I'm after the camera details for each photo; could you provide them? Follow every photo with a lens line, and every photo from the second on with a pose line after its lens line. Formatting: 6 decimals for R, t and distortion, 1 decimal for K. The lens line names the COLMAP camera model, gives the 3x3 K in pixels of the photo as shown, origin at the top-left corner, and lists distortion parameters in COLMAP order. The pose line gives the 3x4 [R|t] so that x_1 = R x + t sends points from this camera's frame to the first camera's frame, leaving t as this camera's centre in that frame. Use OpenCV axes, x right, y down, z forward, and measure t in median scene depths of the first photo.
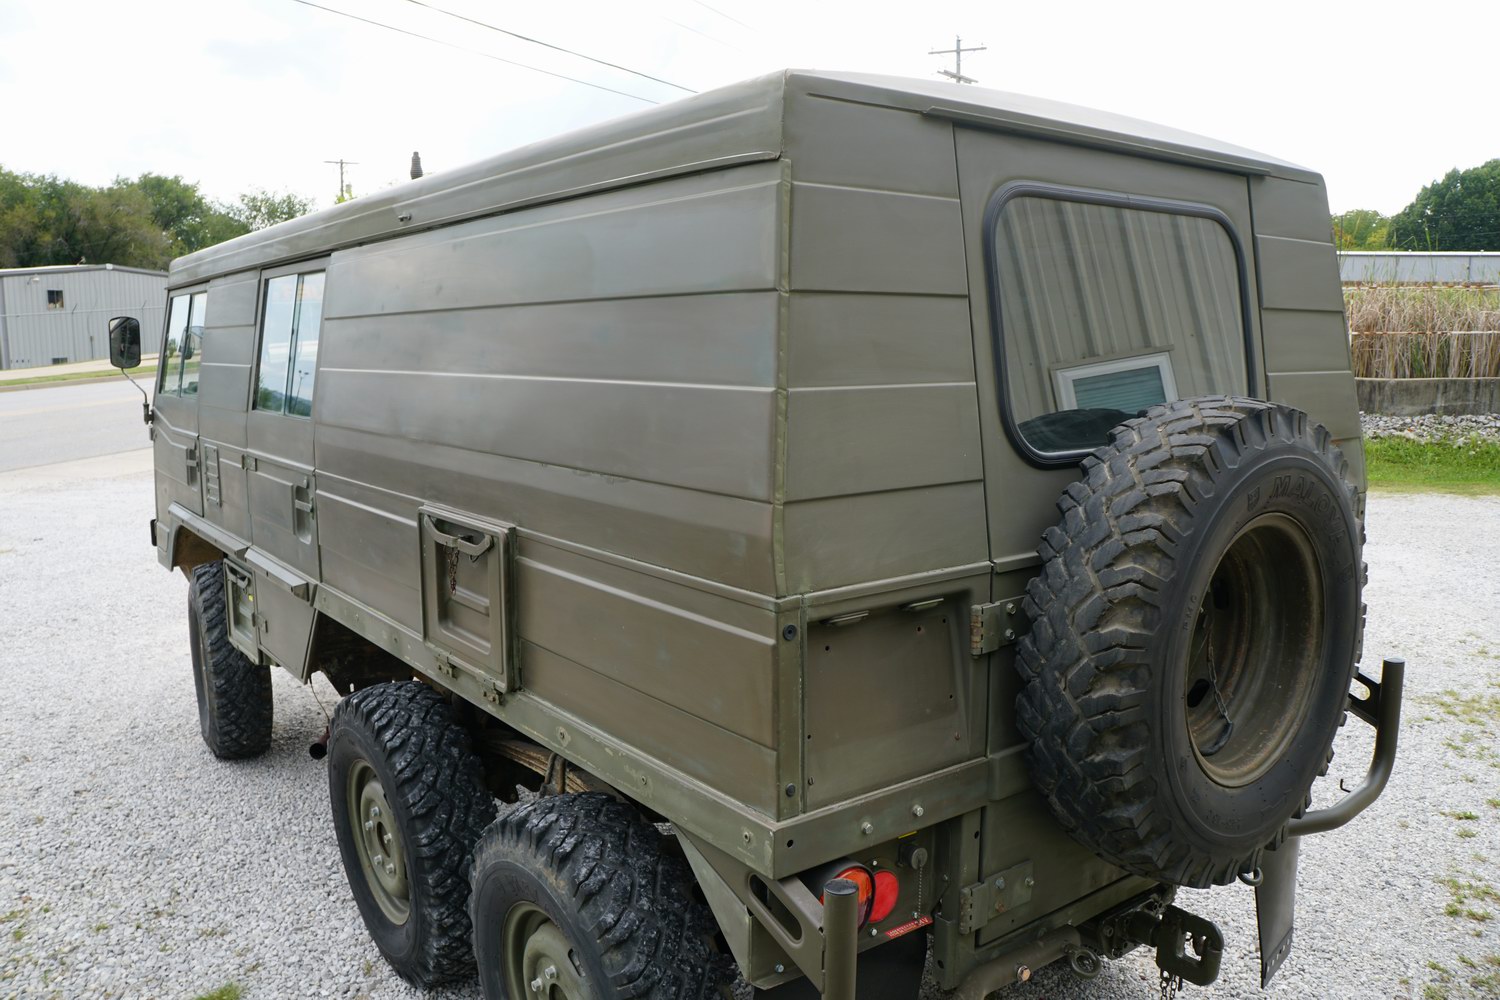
lens RADIAL K [[1183.9, 0, 754.2], [0, 1183.9, 500.1], [0, 0, 1]] dist [-0.118357, -0.000785]
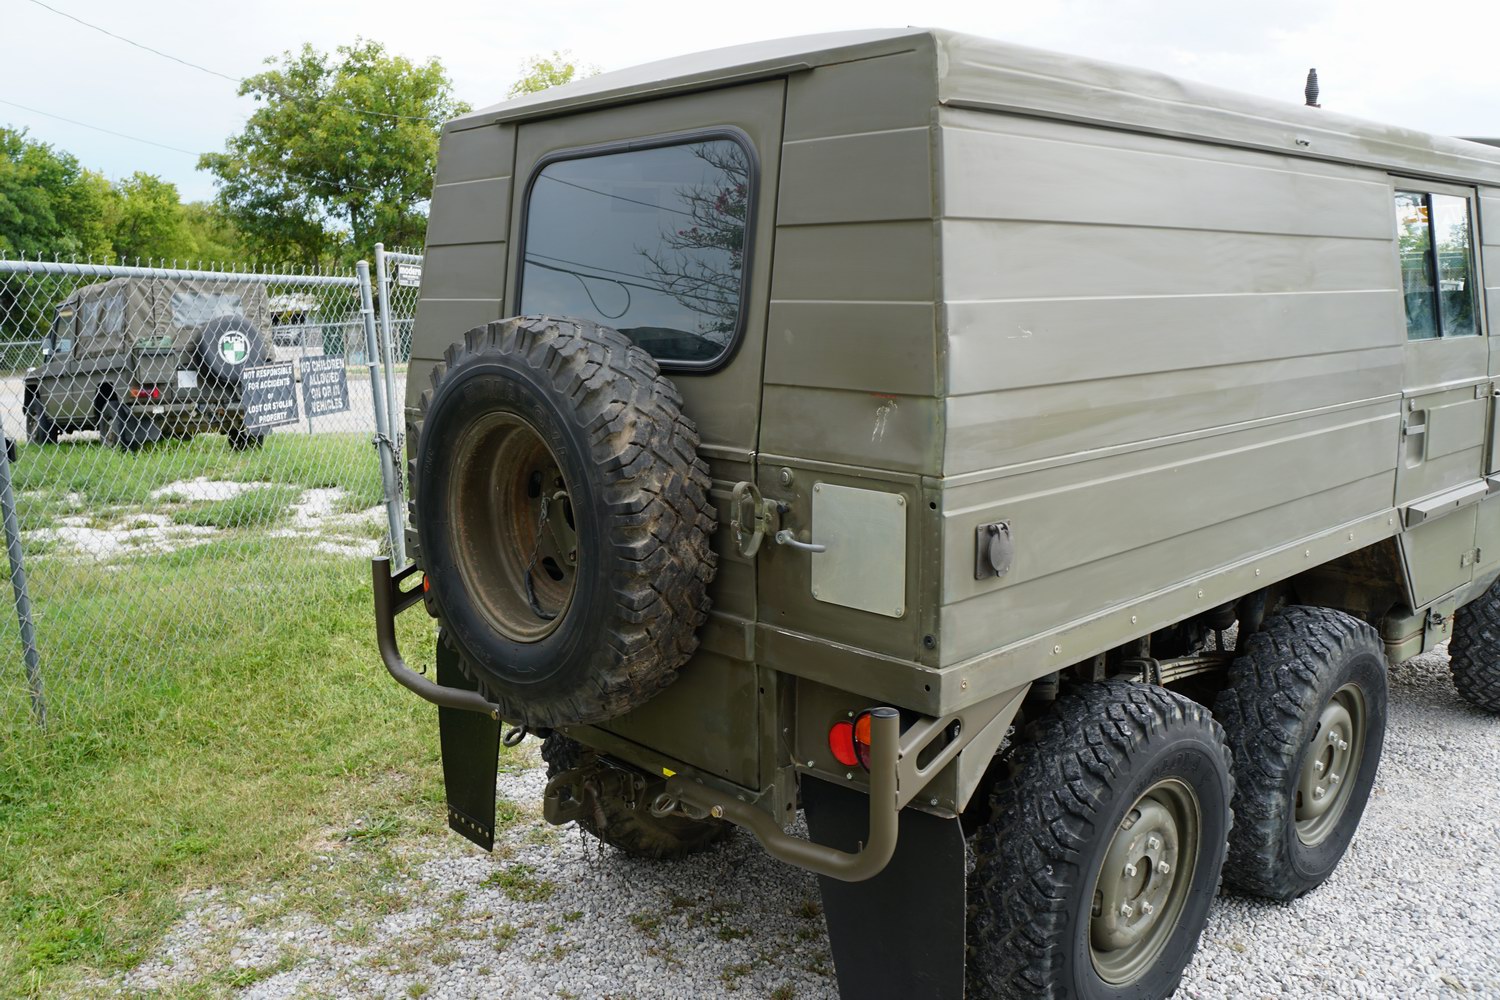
lens RADIAL K [[1289.1, 0, 743.2], [0, 1289.1, 503.0], [0, 0, 1]] dist [-0.152049, 0.137853]
pose [[0.095817, 0.173577, -0.980148, 1.886291], [-0.126960, 0.978767, 0.160921, -0.148927], [0.987269, 0.109020, 0.115820, 1.162724]]
